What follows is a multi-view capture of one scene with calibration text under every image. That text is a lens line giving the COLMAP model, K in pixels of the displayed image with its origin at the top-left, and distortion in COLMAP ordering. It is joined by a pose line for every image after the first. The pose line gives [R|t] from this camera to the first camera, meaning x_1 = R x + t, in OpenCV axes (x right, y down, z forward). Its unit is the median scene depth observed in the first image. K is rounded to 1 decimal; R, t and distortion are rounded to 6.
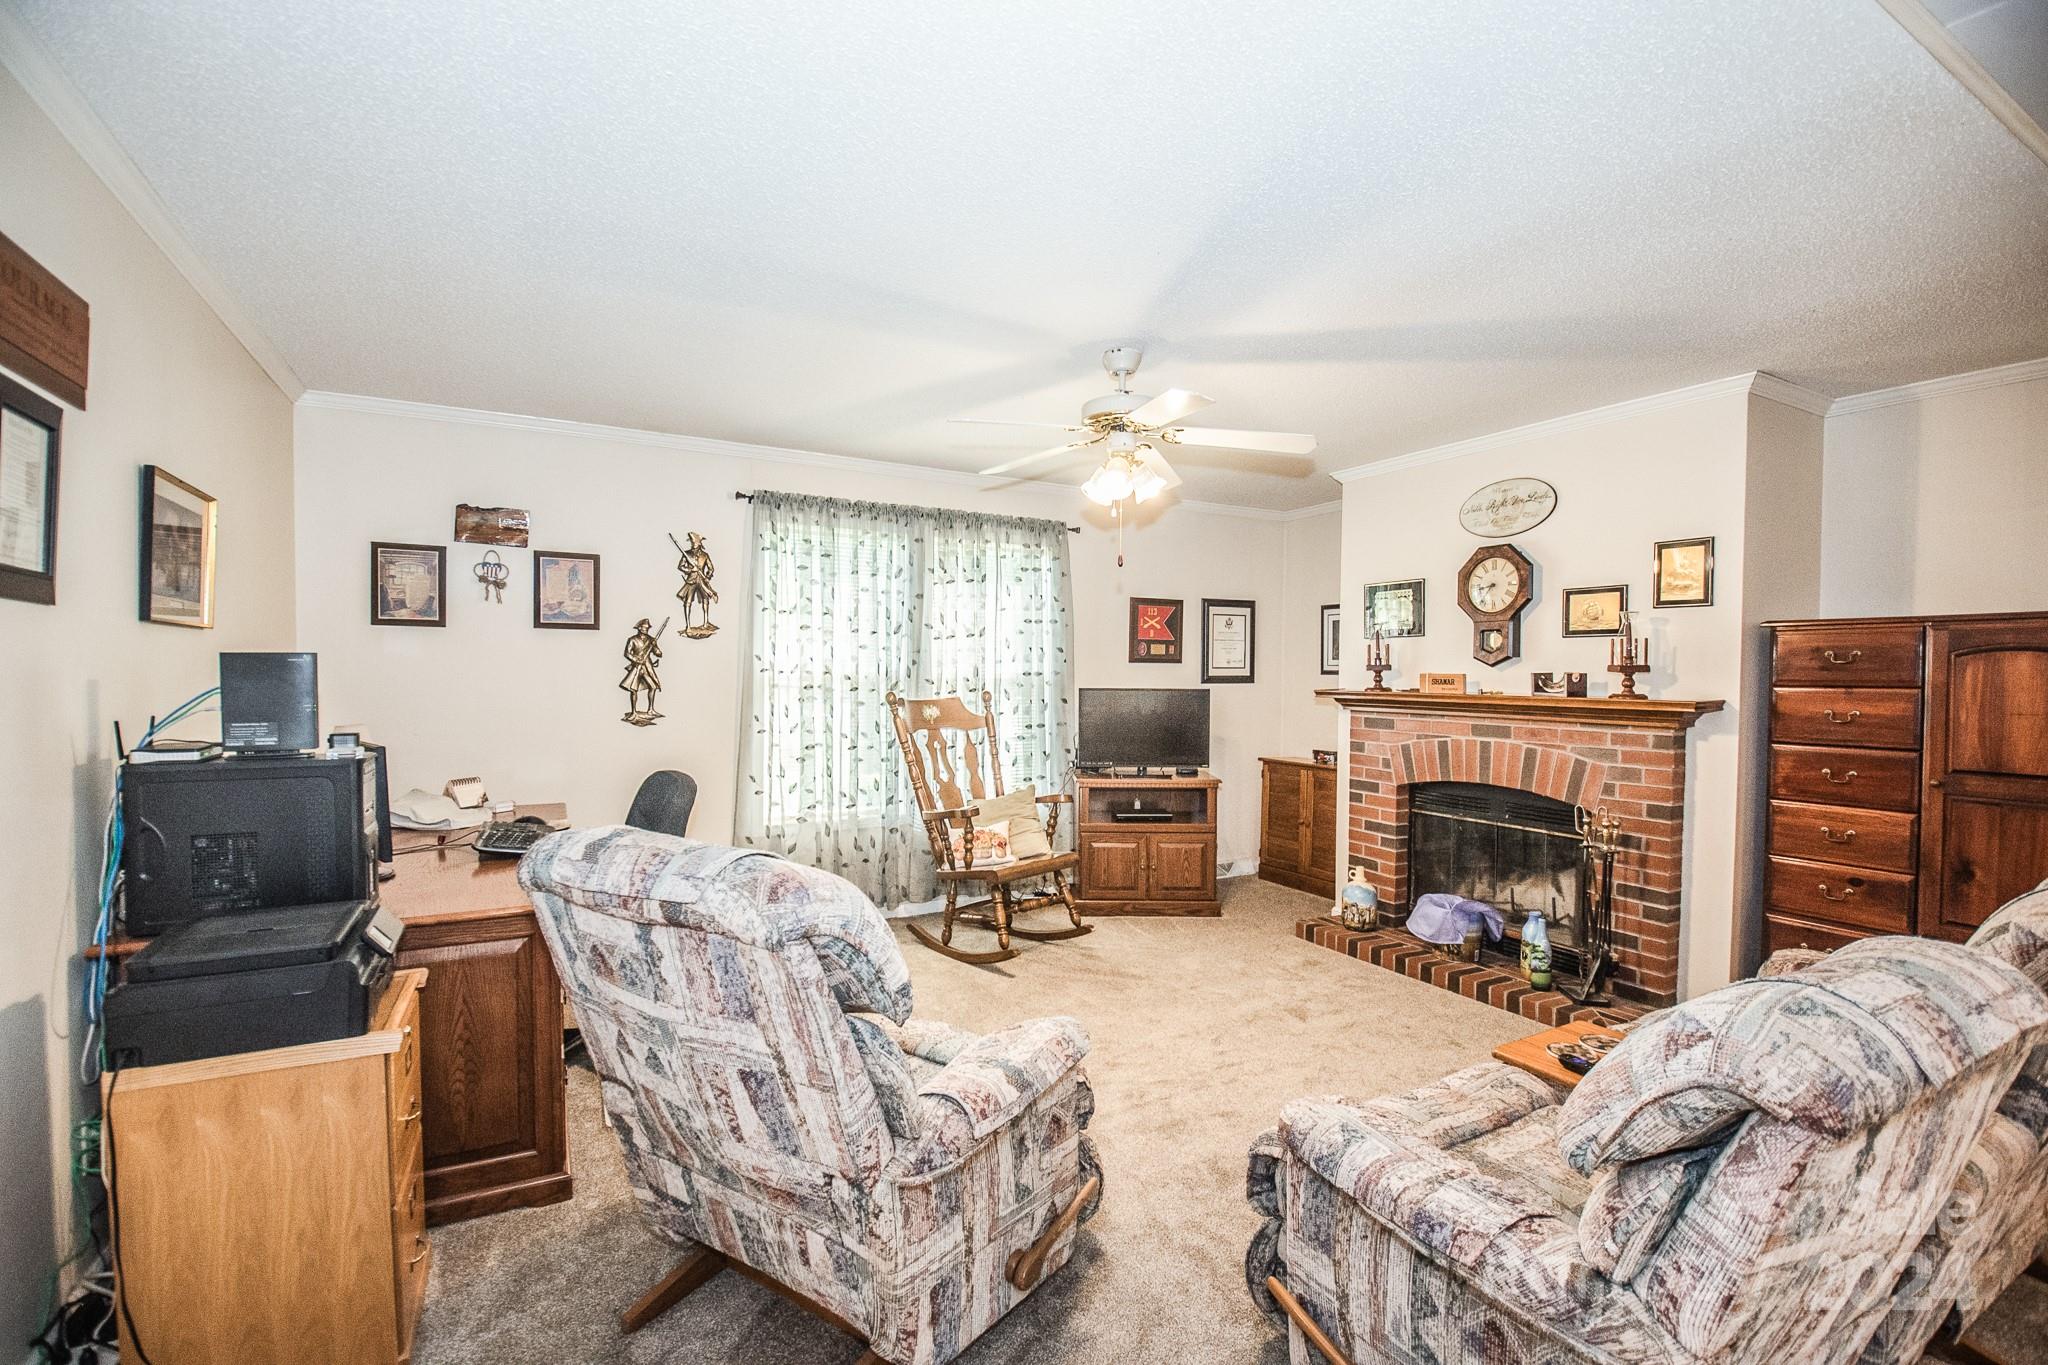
lens RADIAL K [[894.3, 0, 1029.6], [0, 894.3, 692.3], [0, 0, 1]] dist [-0.010321, -0.010528]
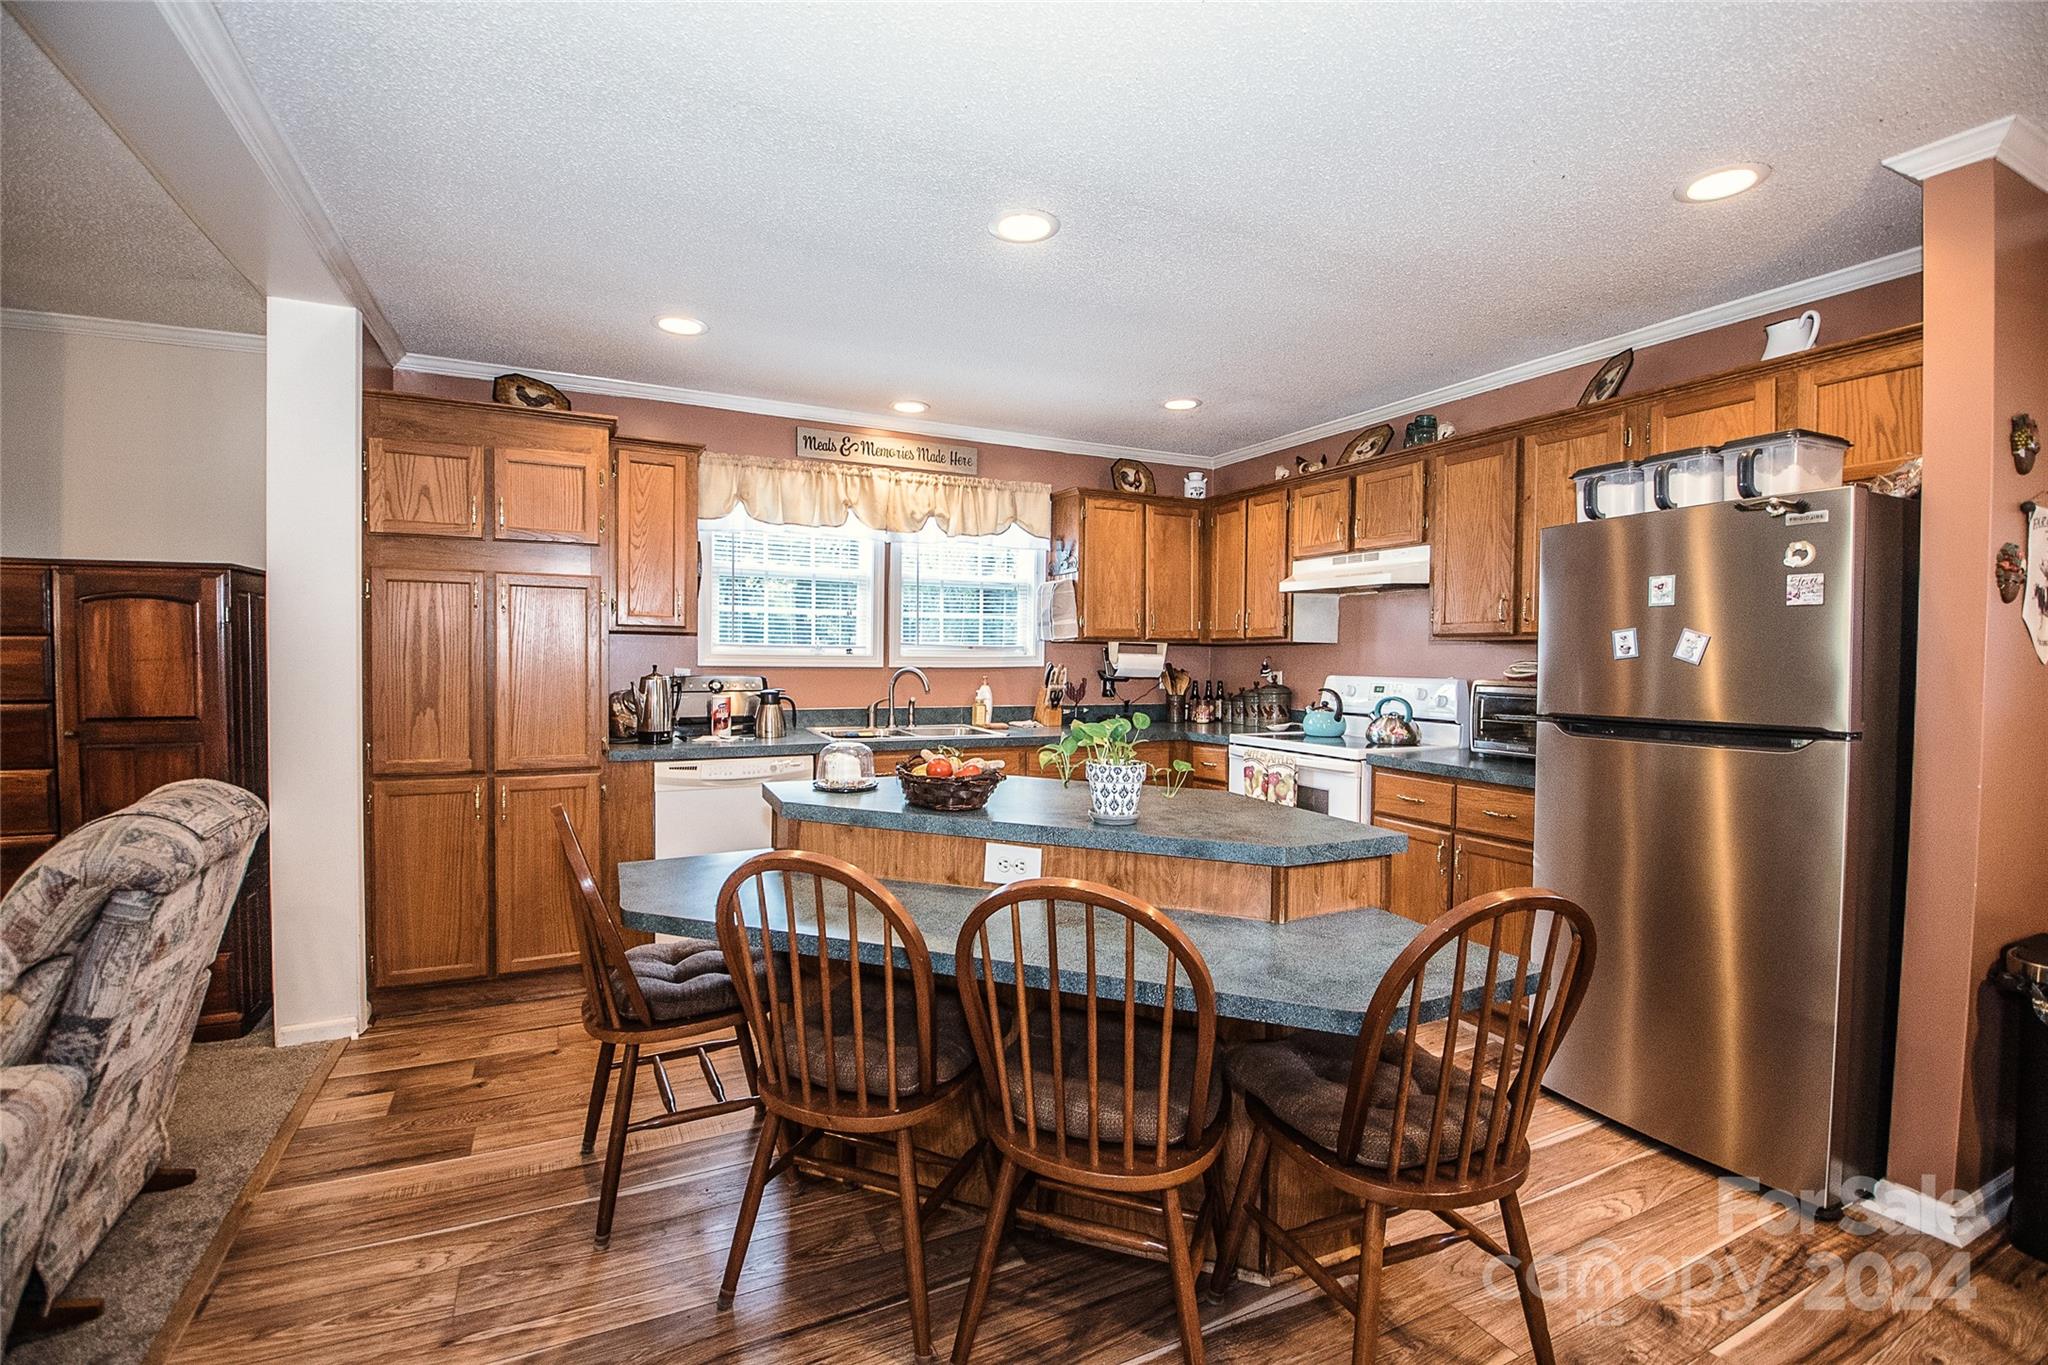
lens RADIAL K [[894.3, 0, 1011.4], [0, 894.3, 684.3], [0, 0, 1]] dist [-0.010321, -0.010528]
pose [[0.044388, -0.047663, 0.997877, 0.090325], [0.011647, 0.998818, 0.047190, 0.011357], [-0.998946, 0.009528, 0.044890, -0.056763]]
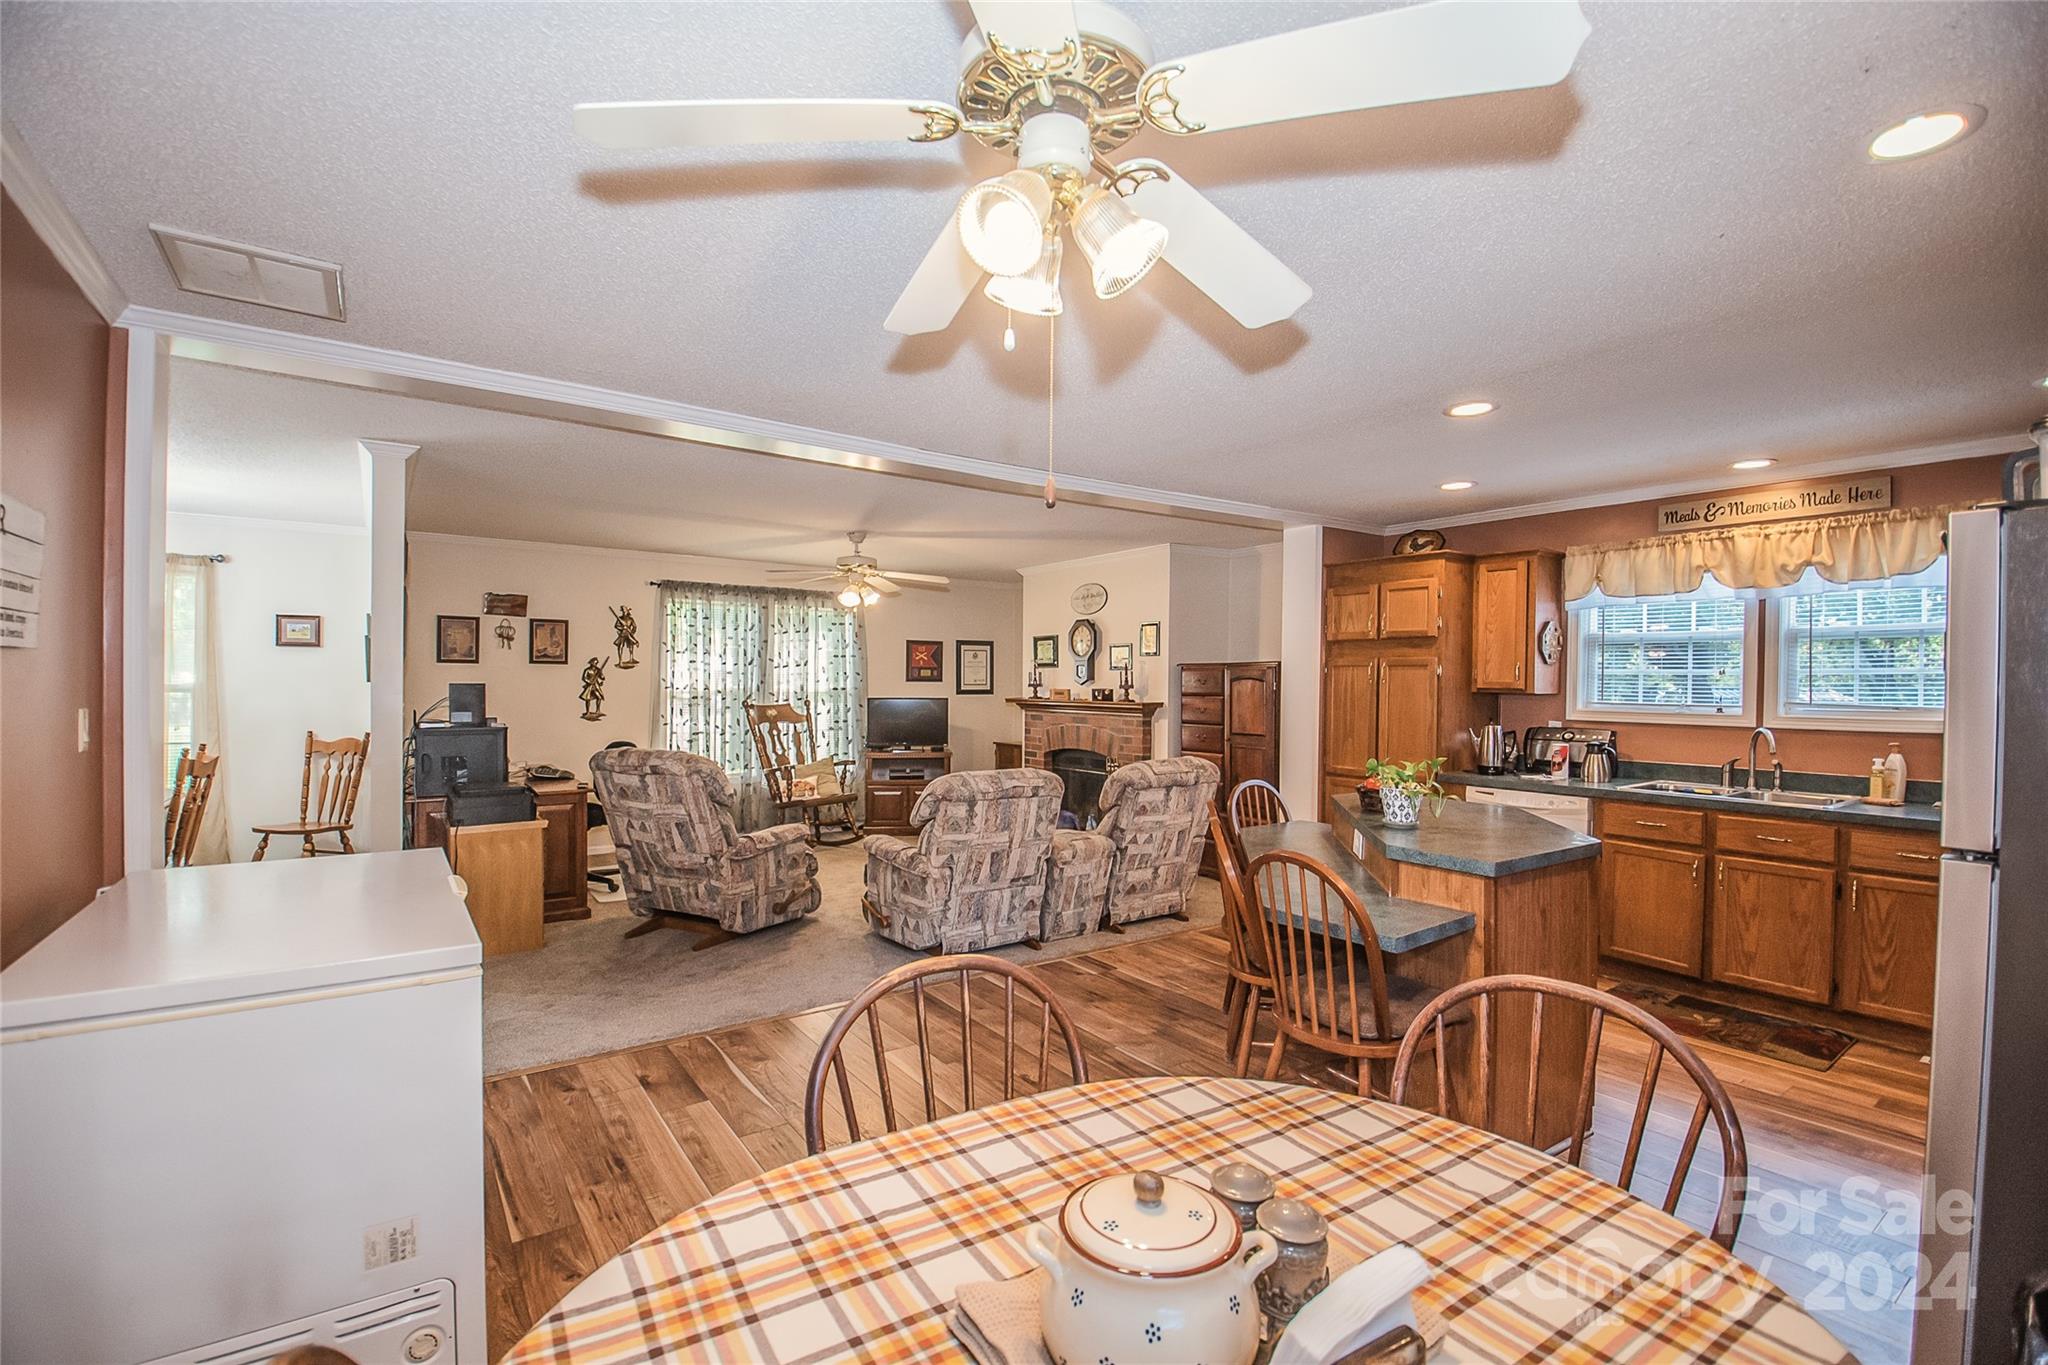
lens RADIAL K [[894.3, 0, 1025.5], [0, 894.3, 694.6], [0, 0, 1]] dist [-0.010321, -0.010528]
pose [[0.993016, -0.003020, 0.117939, 0.188759], [0.004211, 0.999943, -0.009852, 0.008498], [-0.117902, 0.010280, 0.992972, -0.813954]]
